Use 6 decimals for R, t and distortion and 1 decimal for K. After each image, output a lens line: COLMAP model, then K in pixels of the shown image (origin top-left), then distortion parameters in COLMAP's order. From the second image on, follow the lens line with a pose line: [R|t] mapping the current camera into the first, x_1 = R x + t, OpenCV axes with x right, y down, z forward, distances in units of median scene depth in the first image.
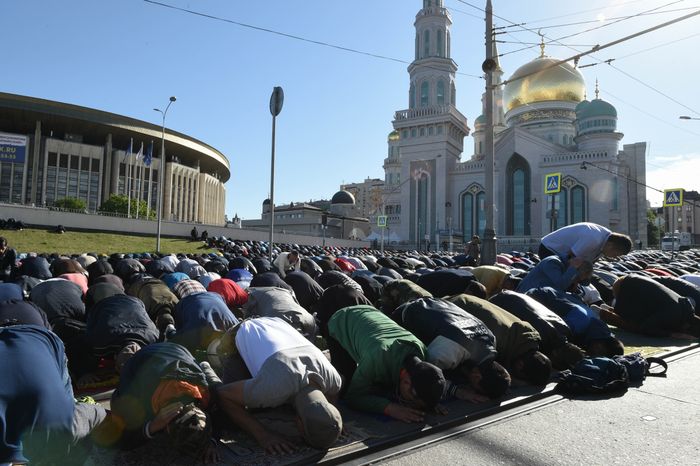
lens RADIAL K [[476.4, 0, 354.5], [0, 476.4, 229.2], [0, 0, 1]] dist [-0.004823, -0.009890]
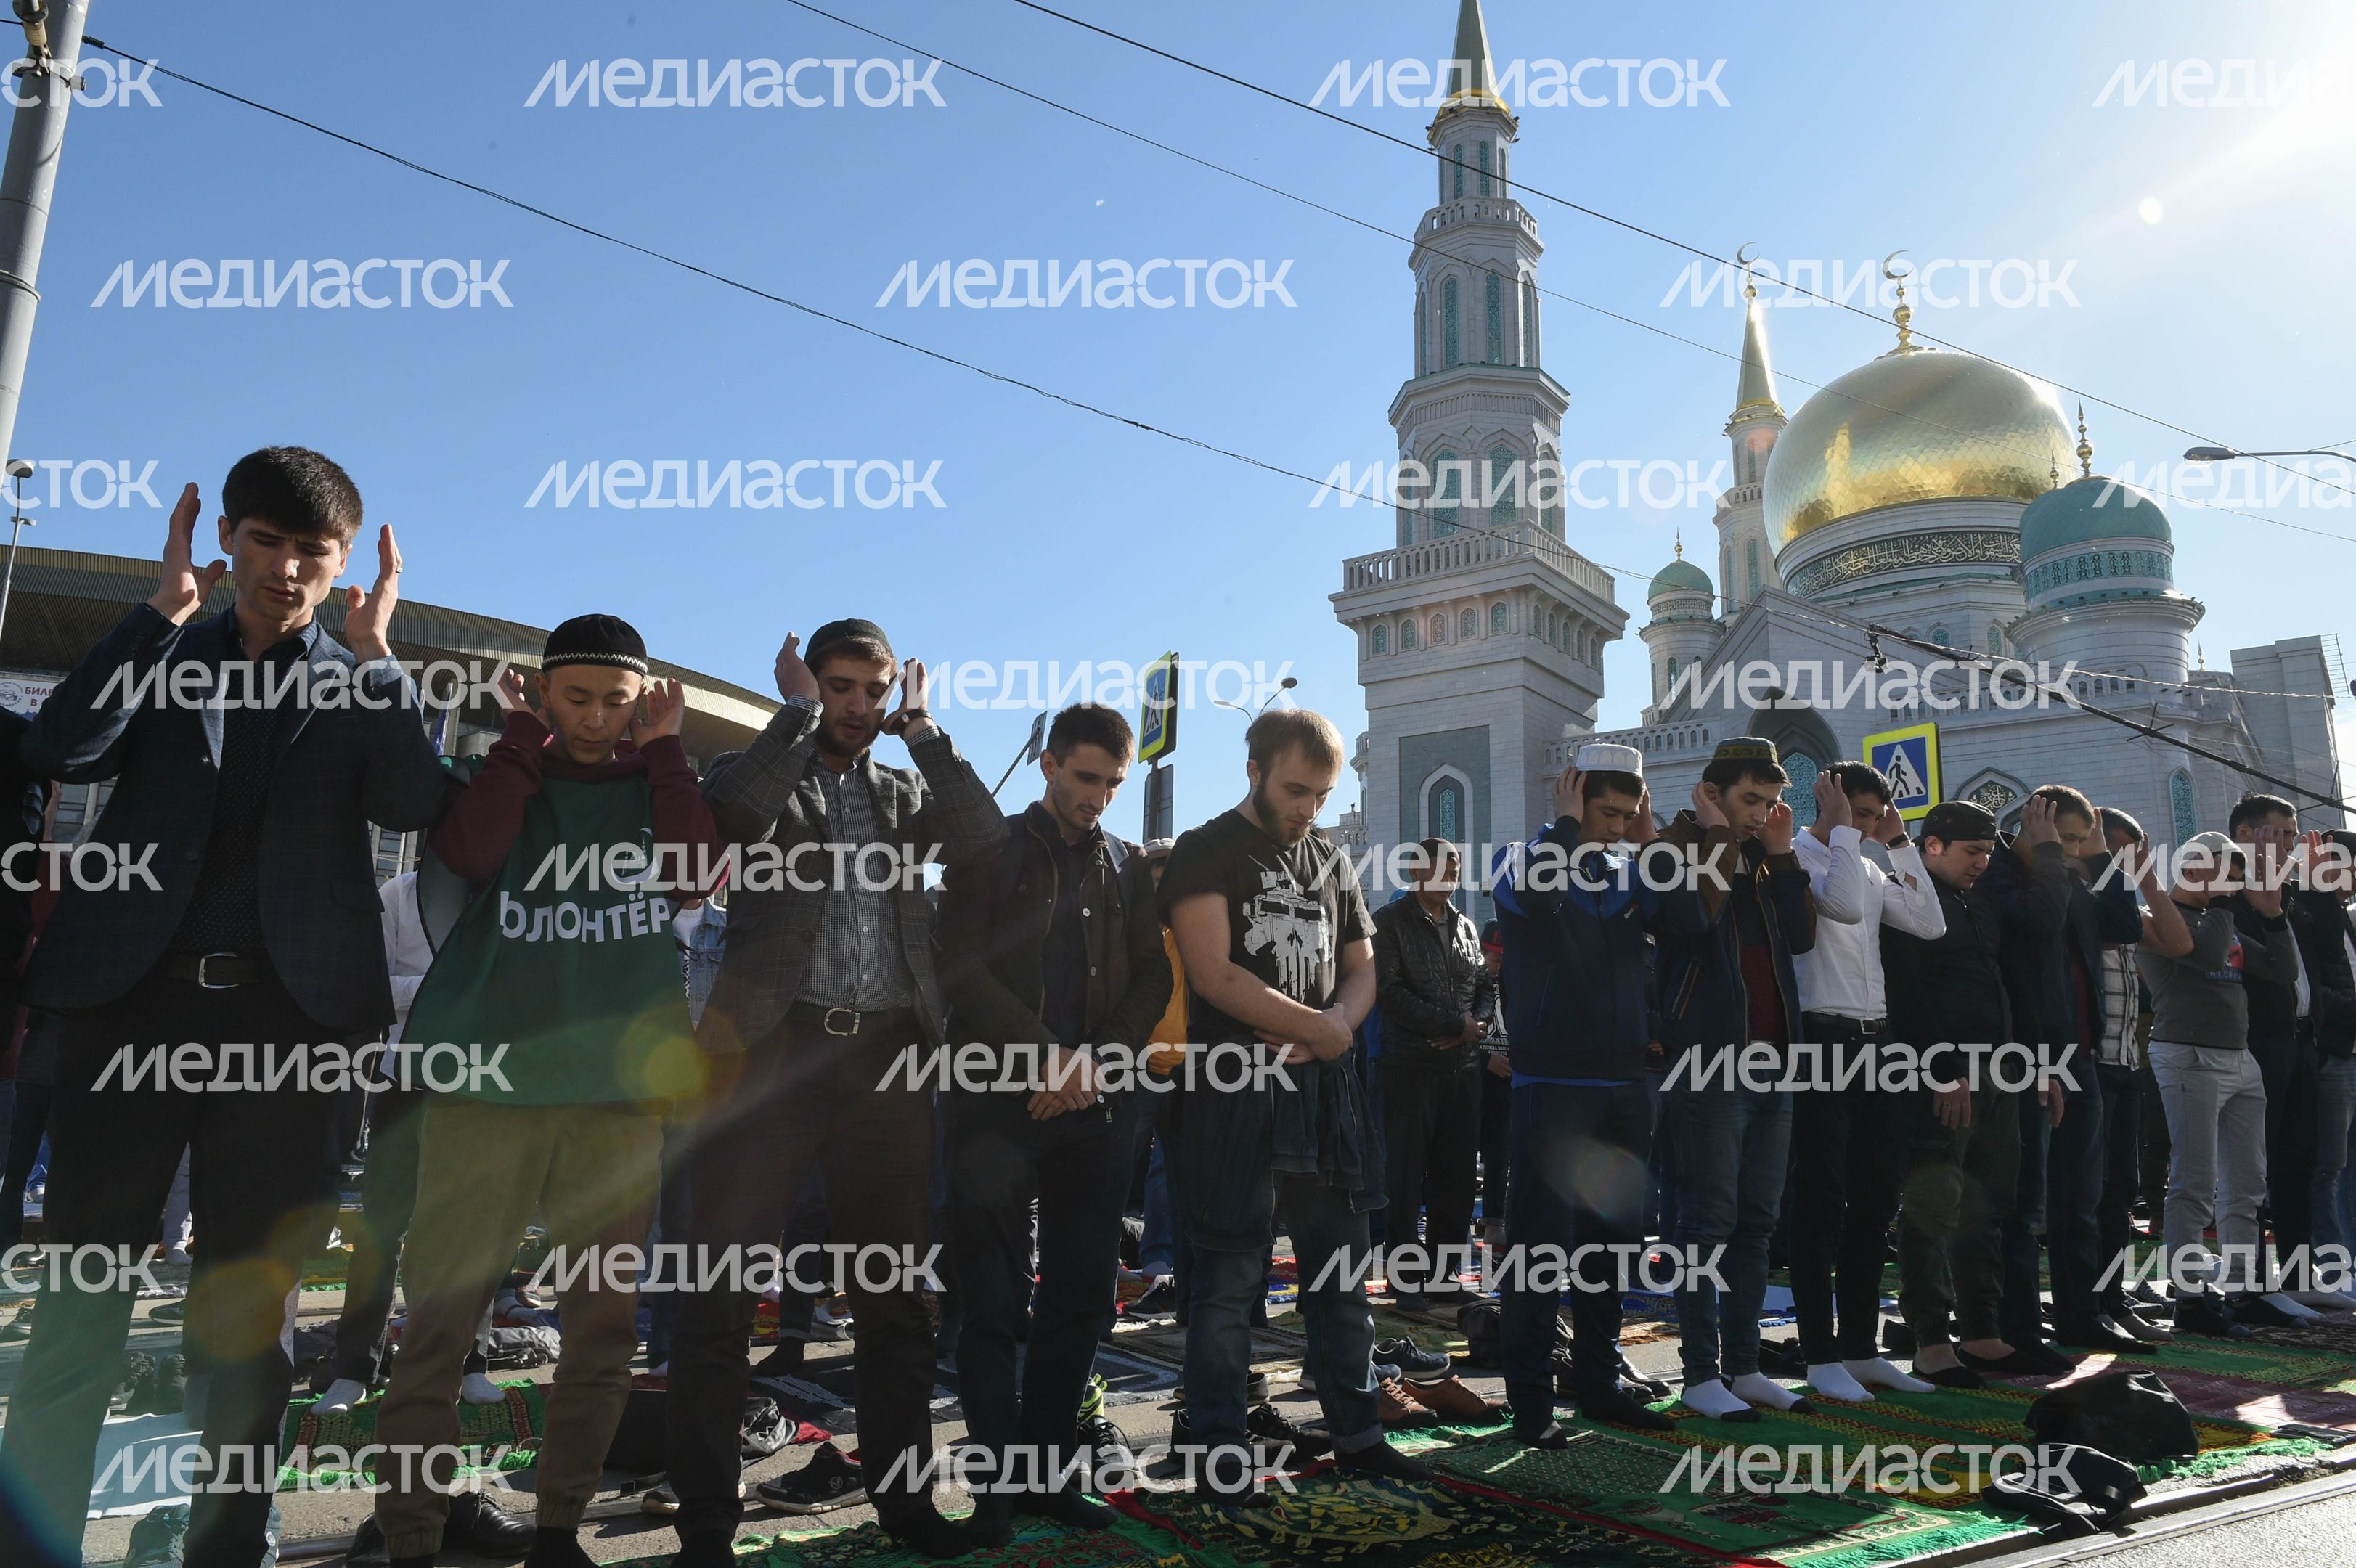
lens RADIAL K [[1603.4, 0, 1192.4], [0, 1603.4, 780.3], [0, 0, 1]] dist [-0.004823, -0.009890]
pose [[0.992017, -0.023063, -0.123976, 0.108432], [0.006518, 0.991197, -0.132234, 0.003703], [0.125935, 0.130370, 0.983435, 0.079263]]
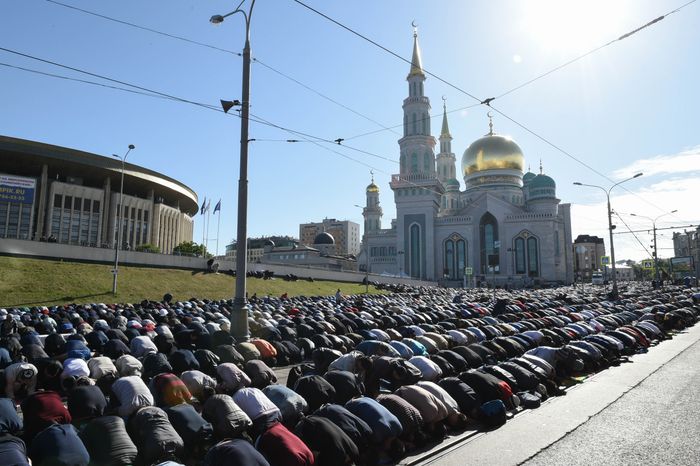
lens RADIAL K [[476.4, 0, 346.5], [0, 476.4, 230.0], [0, 0, 1]] dist [-0.004823, -0.009890]
pose [[0.983587, 0.011795, 0.180049, -0.250343], [-0.000601, 0.998070, -0.062098, -0.021566], [-0.180434, 0.060971, 0.981696, -0.207966]]
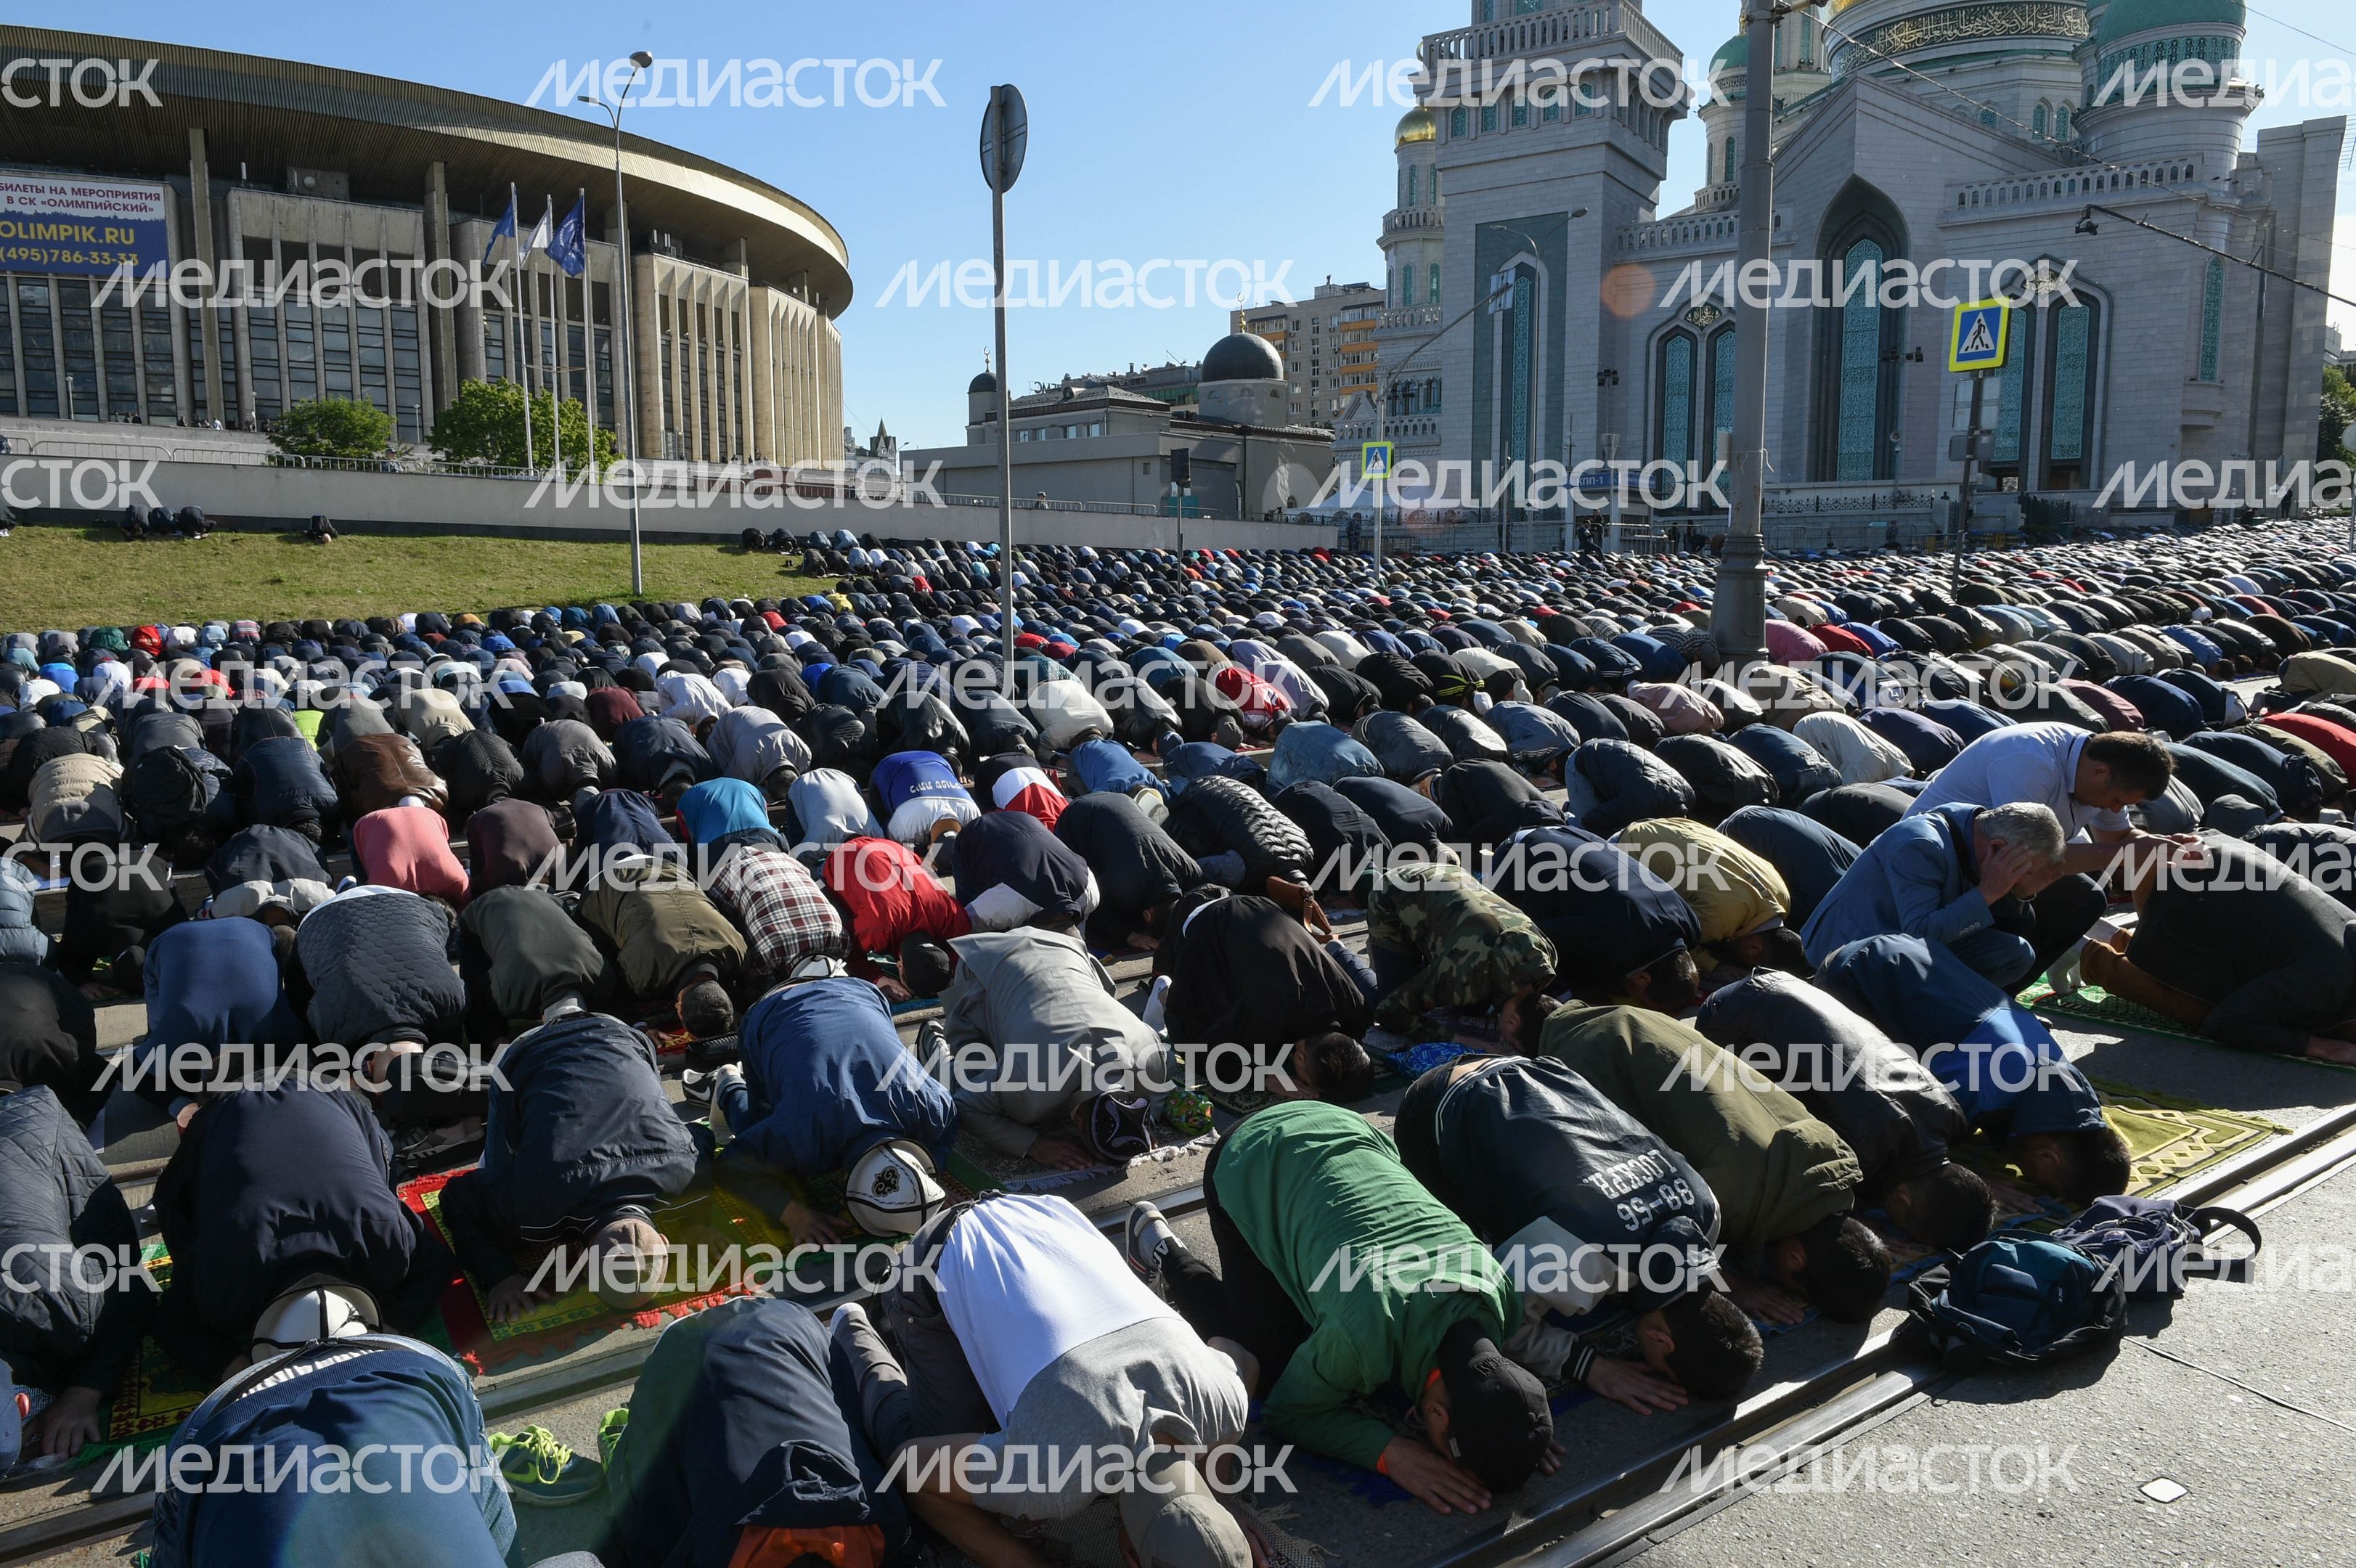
lens RADIAL K [[1603.4, 0, 1192.7], [0, 1603.4, 745.0], [0, 0, 1]] dist [-0.004823, -0.009890]
pose [[0.997947, -0.021025, -0.060498, 0.000284], [0.031304, 0.984187, 0.174343, -0.007688], [0.055876, -0.175879, 0.982825, -0.001328]]
